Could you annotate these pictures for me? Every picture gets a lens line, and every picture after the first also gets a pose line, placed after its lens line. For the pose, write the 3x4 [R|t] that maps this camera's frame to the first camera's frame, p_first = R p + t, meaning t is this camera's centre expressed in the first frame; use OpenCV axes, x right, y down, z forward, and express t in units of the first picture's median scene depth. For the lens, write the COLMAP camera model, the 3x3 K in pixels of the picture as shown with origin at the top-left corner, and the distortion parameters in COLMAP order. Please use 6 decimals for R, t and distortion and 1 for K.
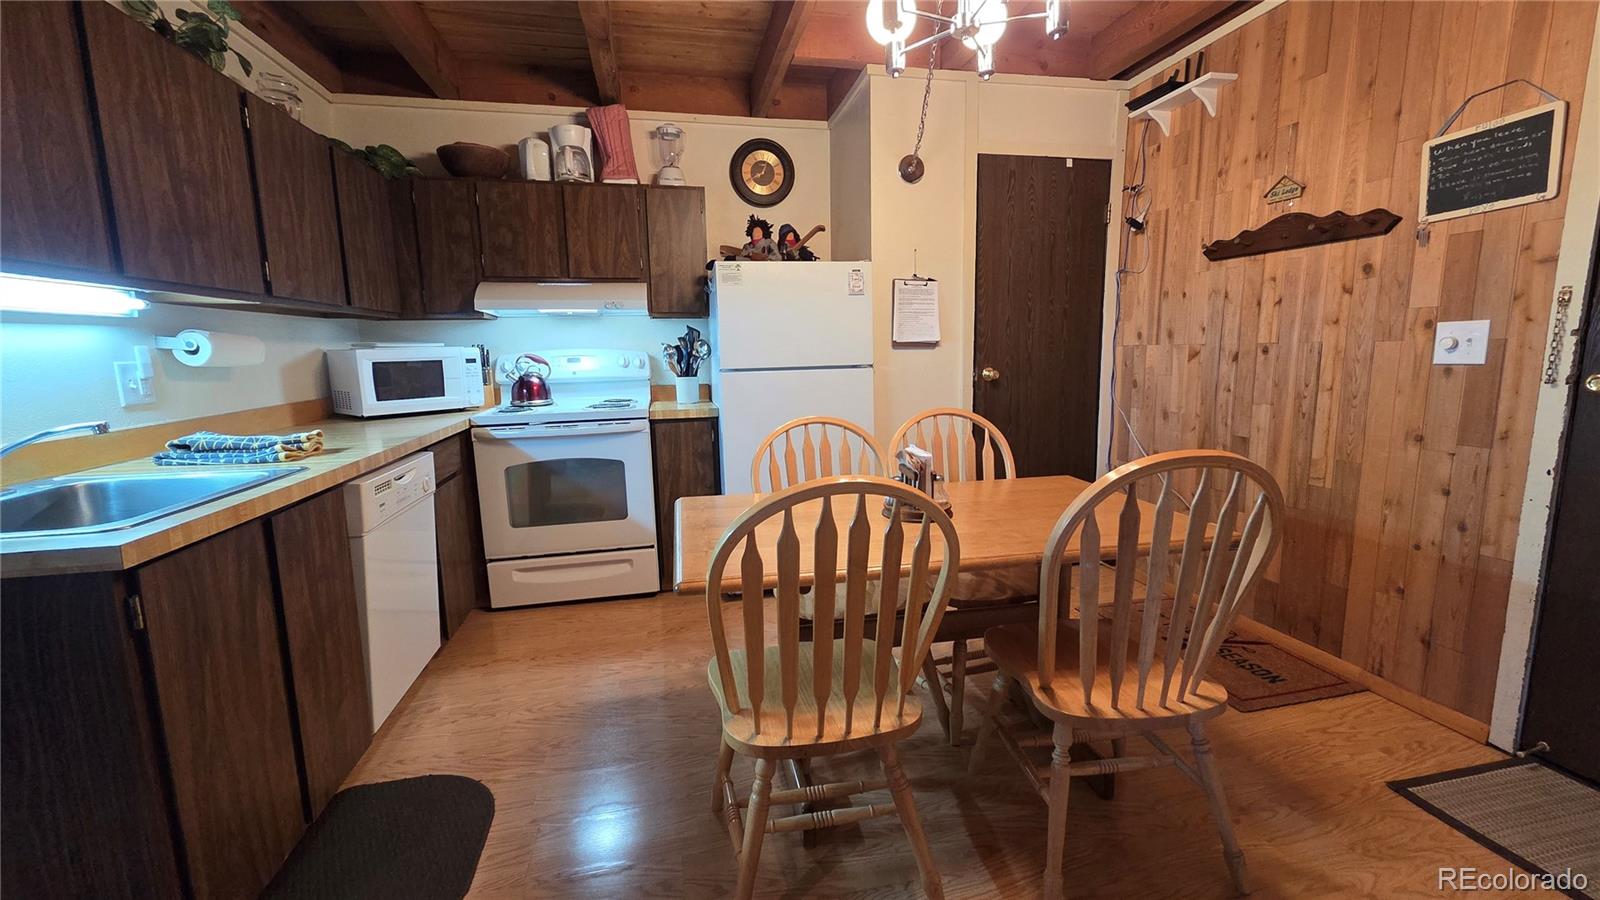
lens RADIAL K [[647.6, 0, 805.4], [0, 647.6, 447.0], [0, 0, 1]] dist [0.003946, 0.000222]
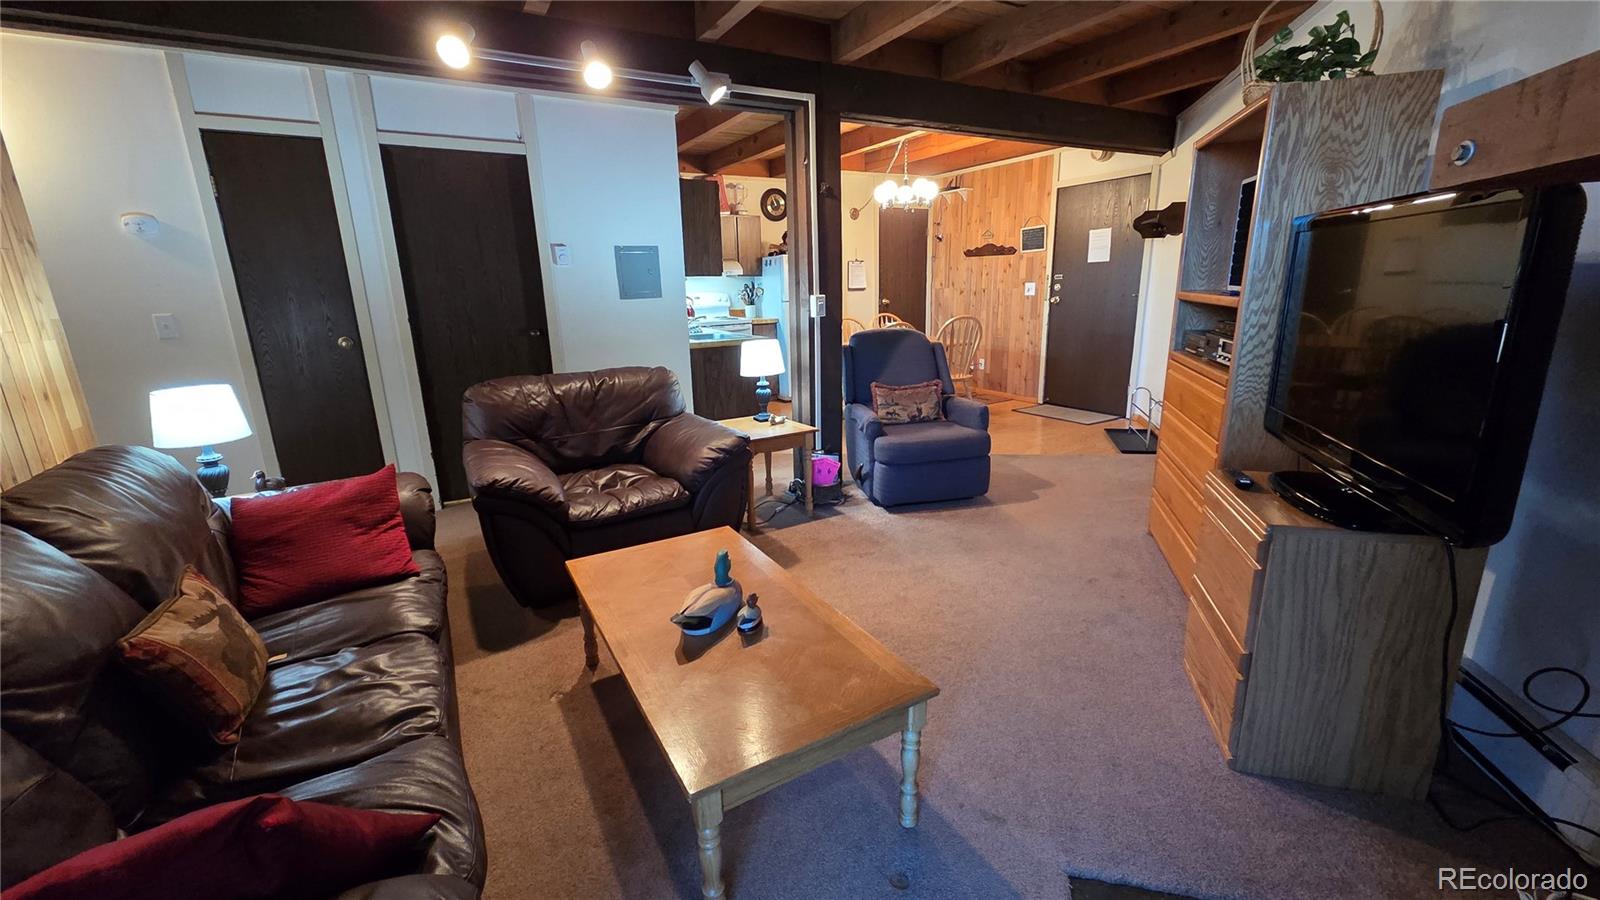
lens RADIAL K [[647.6, 0, 806.7], [0, 647.6, 447.0], [0, 0, 1]] dist [0.003946, 0.000222]
pose [[0.948803, -0.084106, 0.304464, -0.966830], [0.053799, 0.992844, 0.106614, 0.188139], [-0.311253, -0.084776, 0.946538, -1.530366]]
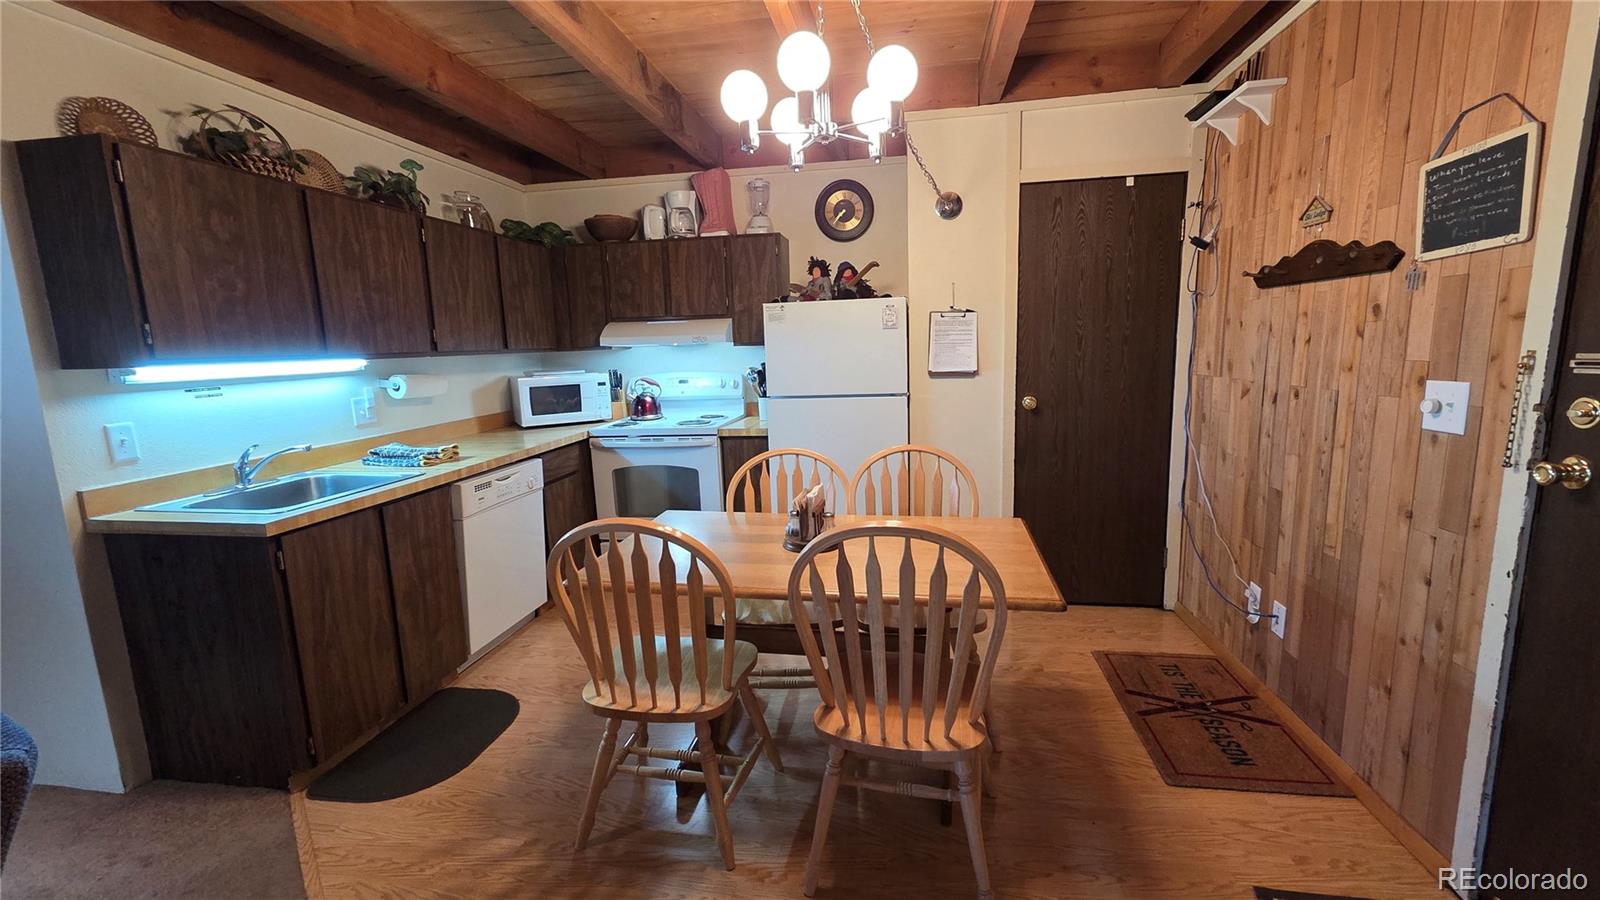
lens RADIAL K [[647.6, 0, 806.7], [0, 647.6, 446.7], [0, 0, 1]] dist [0.003946, 0.000222]
pose [[0.929965, 0.048696, -0.364408, 0.425563], [-0.042722, 0.998788, 0.024442, -0.072785], [0.365157, -0.007162, 0.930918, -0.061531]]
